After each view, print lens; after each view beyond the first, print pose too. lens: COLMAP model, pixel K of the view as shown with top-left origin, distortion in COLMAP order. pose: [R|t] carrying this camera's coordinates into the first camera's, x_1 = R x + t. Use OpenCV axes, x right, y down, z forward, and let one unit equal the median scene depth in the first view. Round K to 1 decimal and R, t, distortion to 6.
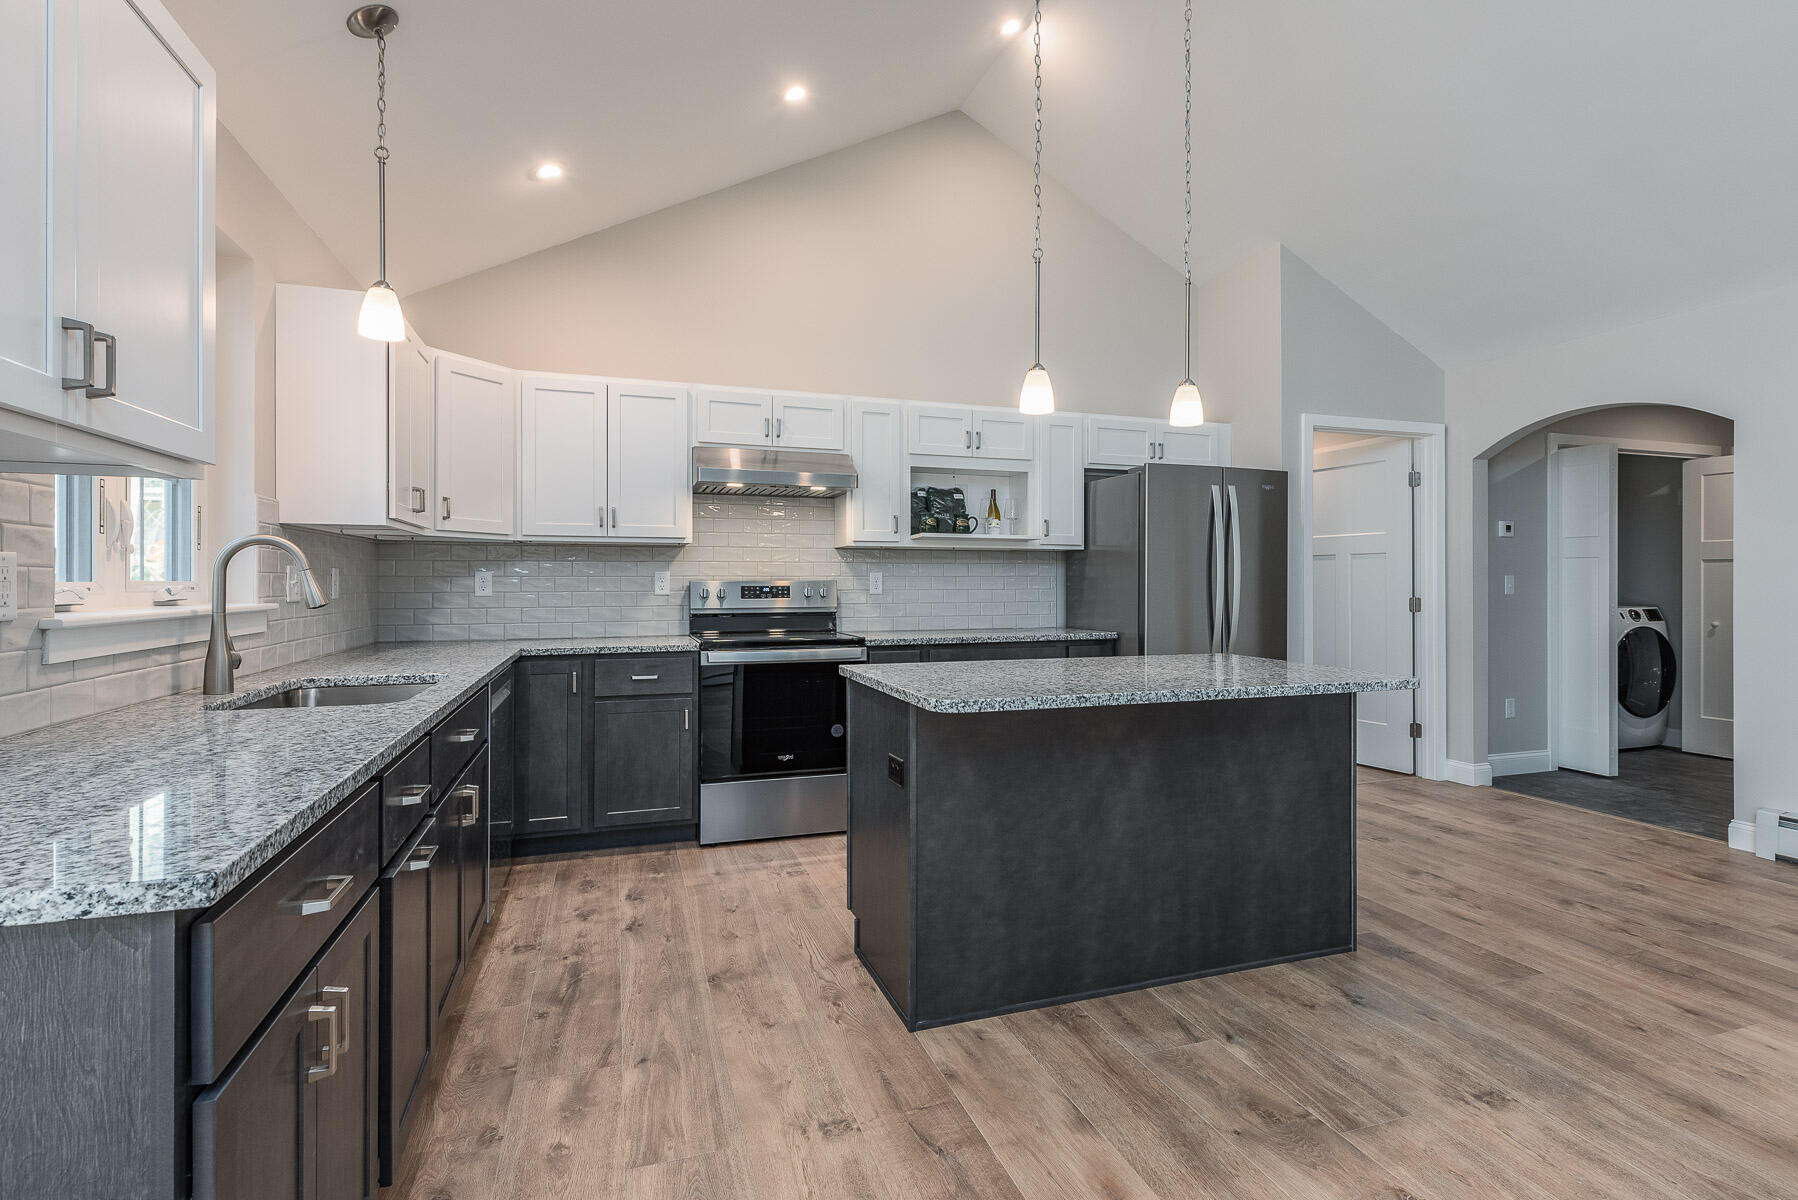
lens RADIAL K [[875.1, 0, 928.1], [0, 875.1, 586.2], [0, 0, 1]] dist [0.005356, 0.000421]
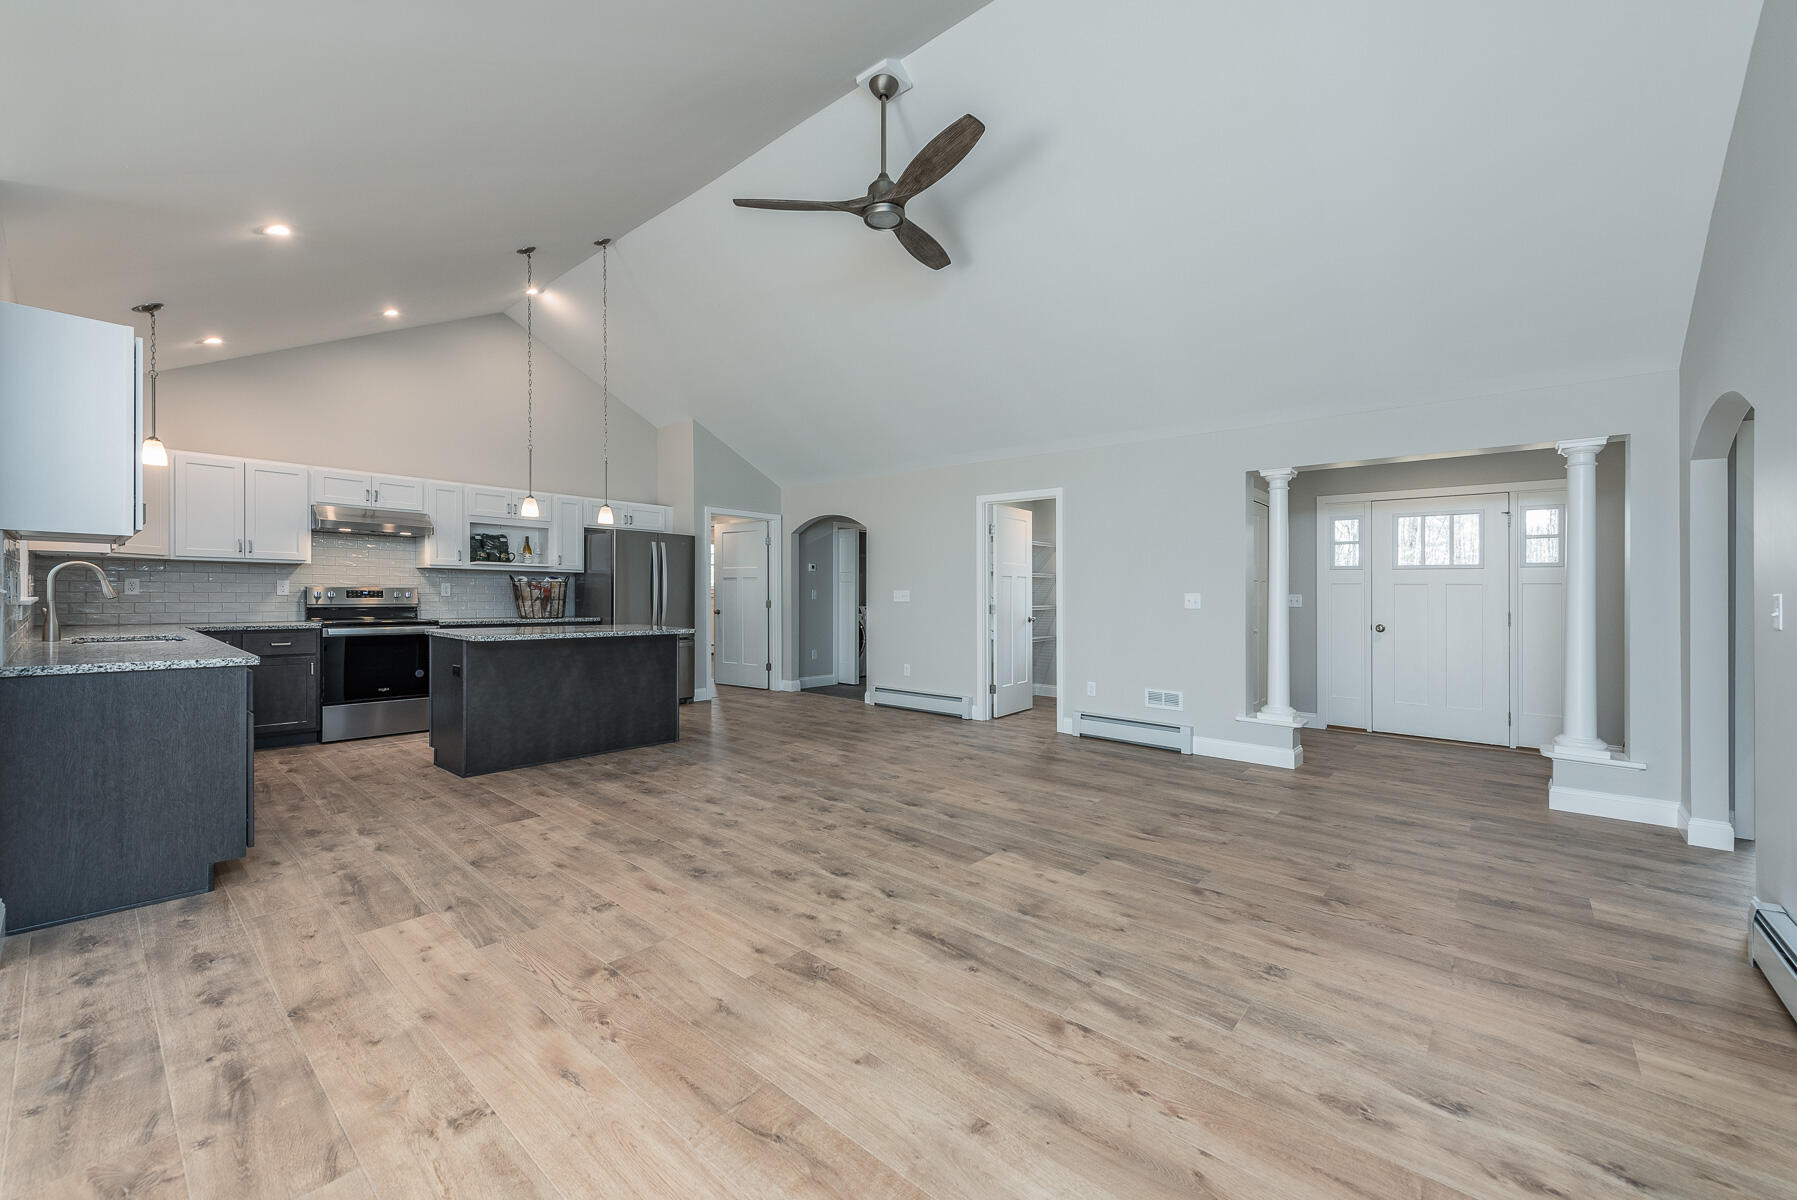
lens RADIAL K [[704.0, 0, 905.4], [0, 704.0, 605.7], [0, 0, 1]] dist [0.007284, -0.001021]
pose [[0.868456, 0.001978, 0.495763, 0.044918], [-0.010232, 0.999851, 0.013935, -0.000576], [-0.495661, -0.017174, 0.868346, -0.796077]]
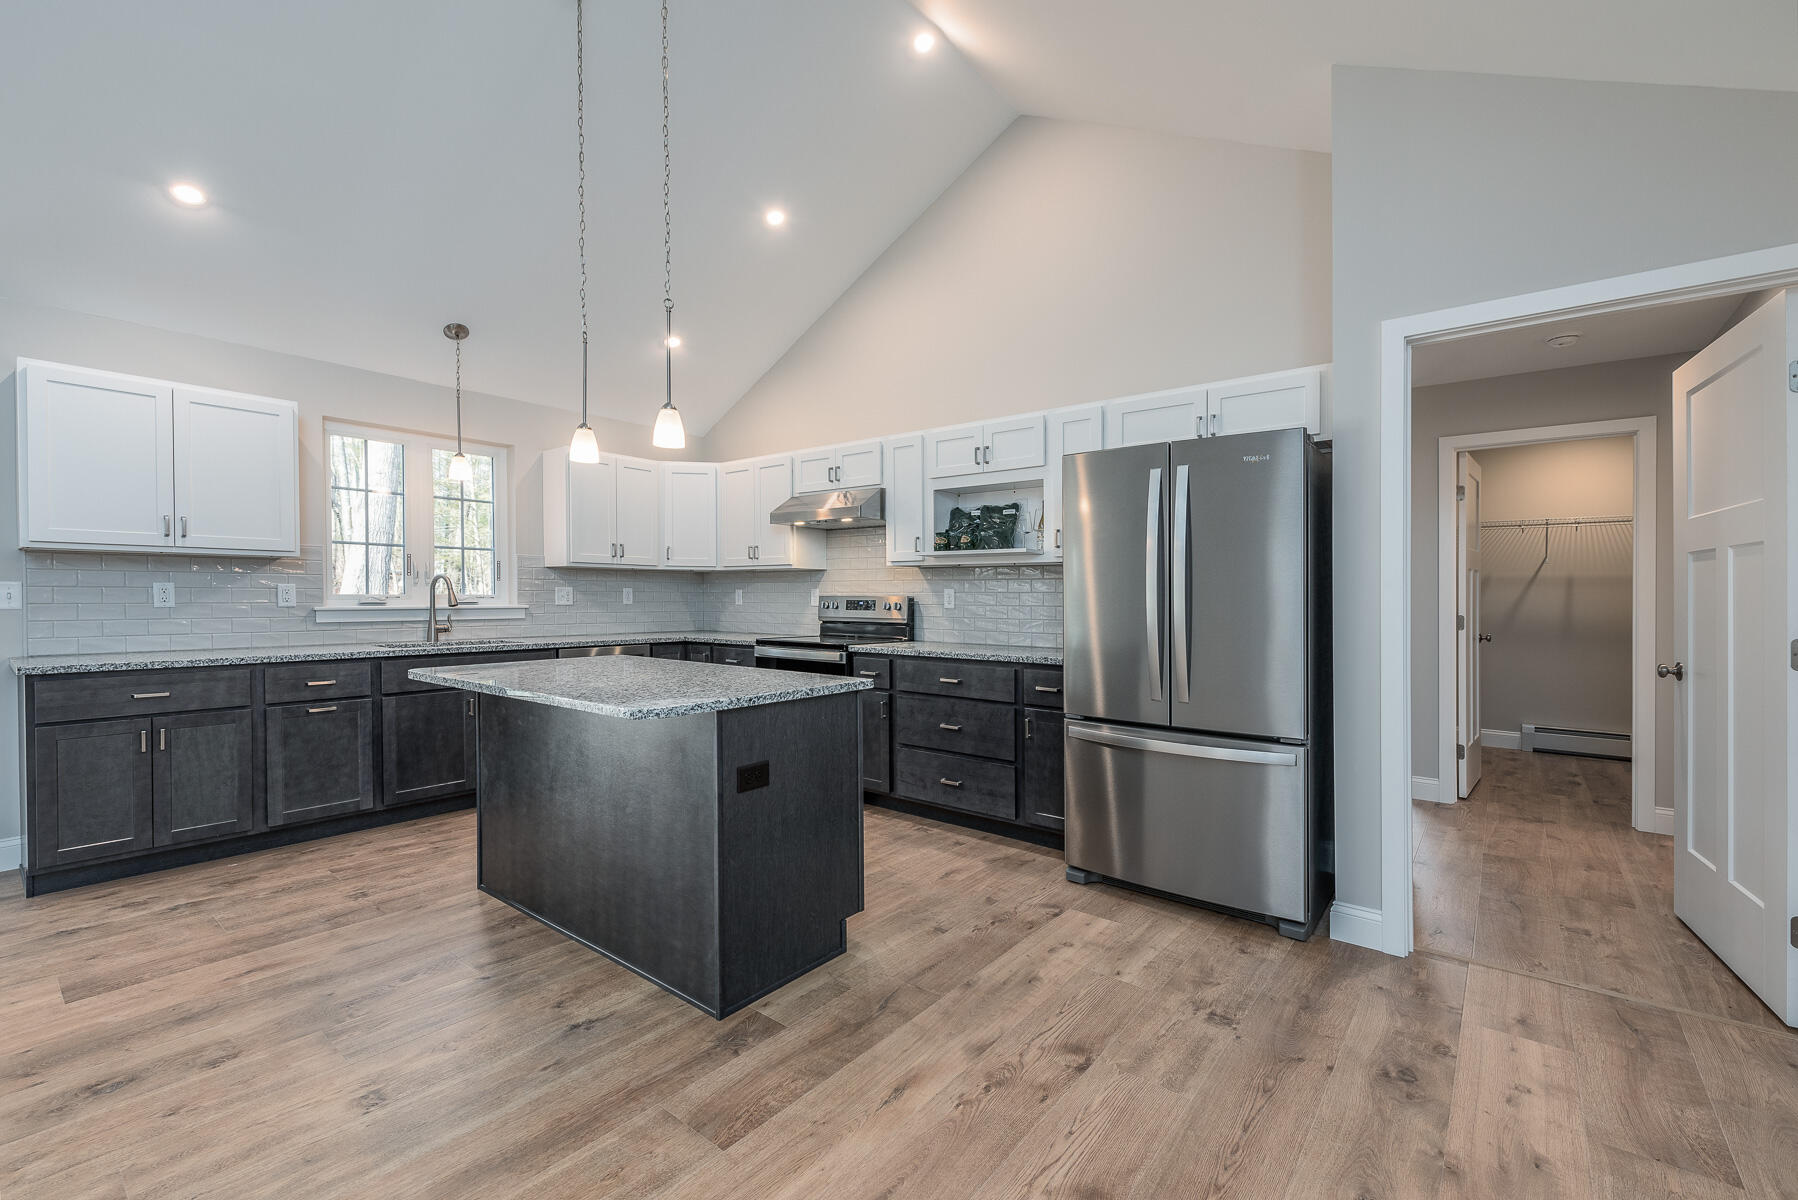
lens RADIAL K [[765.6, 0, 888.9], [0, 765.6, 609.2], [0, 0, 1]] dist [0.004677, -0.002235]
pose [[0.519083, 0.017361, -0.854548, 0.940711], [-0.009215, 0.999849, 0.014716, -0.004656], [0.854674, 0.000236, 0.519165, 0.577332]]
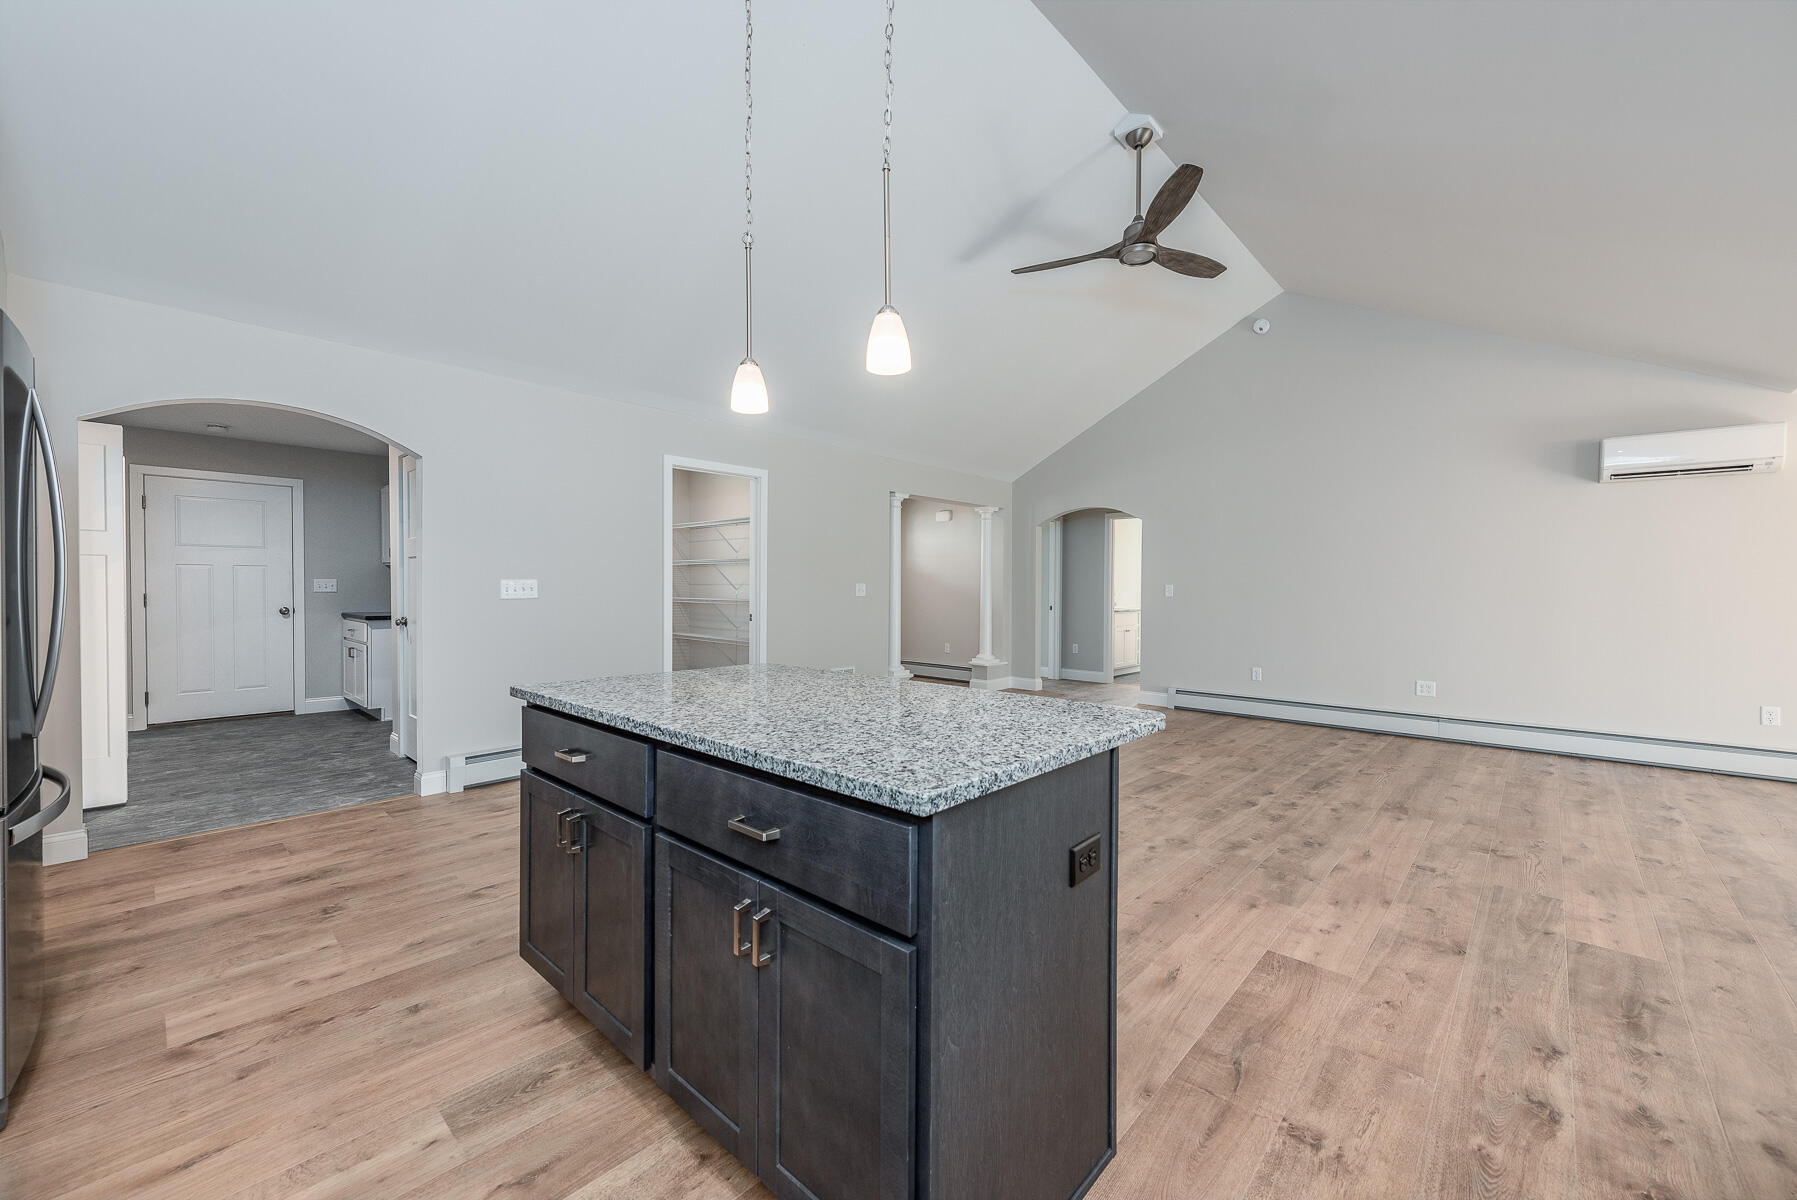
lens RADIAL K [[704.0, 0, 890.0], [0, 704.0, 532.2], [0, 0, 1]] dist [0.007284, -0.001021]
pose [[-0.458517, 0.065031, 0.886303, -0.339877], [-0.002405, 0.997225, -0.074414, -0.007138], [-0.888682, -0.036252, -0.457088, 0.945310]]
